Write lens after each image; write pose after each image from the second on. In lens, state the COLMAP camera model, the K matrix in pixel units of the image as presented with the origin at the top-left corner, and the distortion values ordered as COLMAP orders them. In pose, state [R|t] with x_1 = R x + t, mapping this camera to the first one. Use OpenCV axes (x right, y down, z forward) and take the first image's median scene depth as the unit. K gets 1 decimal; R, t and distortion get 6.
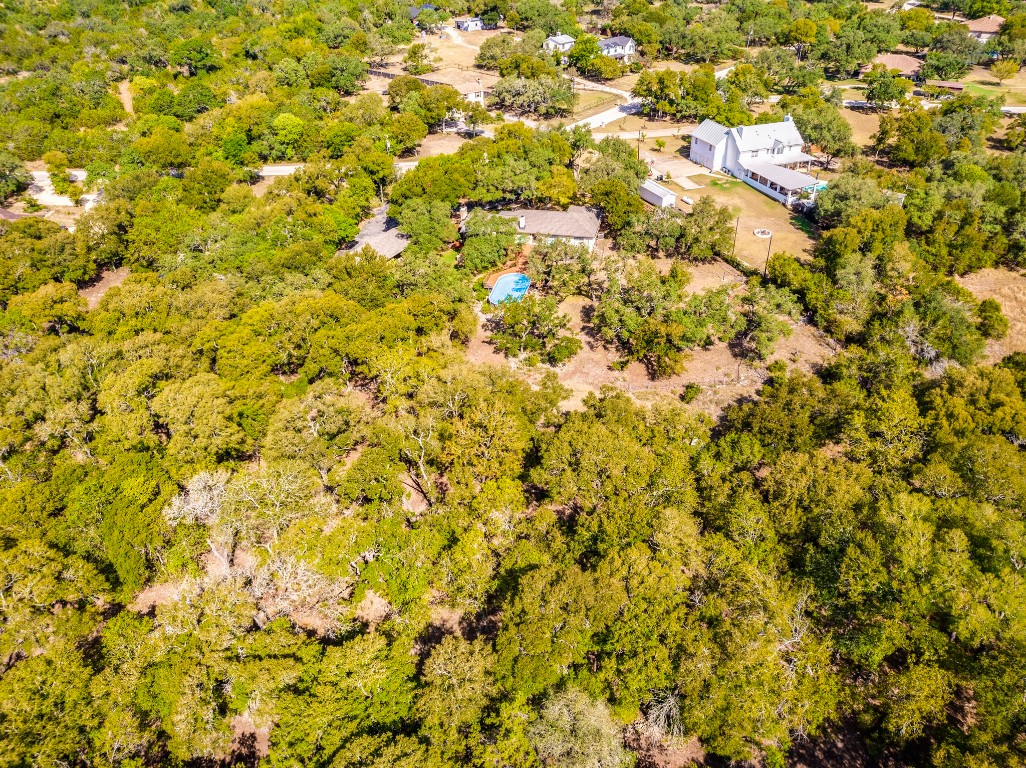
lens RADIAL K [[740.7, 0, 514.3], [0, 740.7, 383.9], [0, 0, 1]] dist [-0.007665, 0.003073]
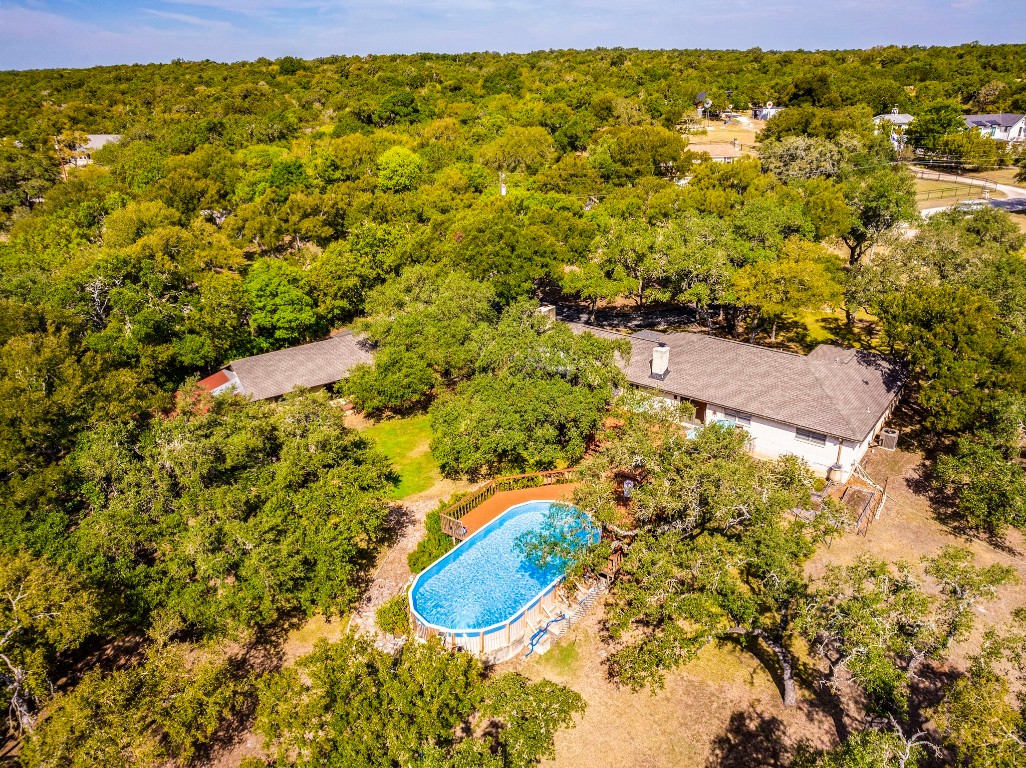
lens RADIAL K [[740.7, 0, 511.9], [0, 740.7, 384.6], [0, 0, 1]] dist [-0.007665, 0.003073]
pose [[0.906726, 0.178212, -0.382215, 0.084398], [-0.241437, 0.962461, -0.124002, -0.138020], [0.345768, 0.204717, 0.915716, 0.615852]]
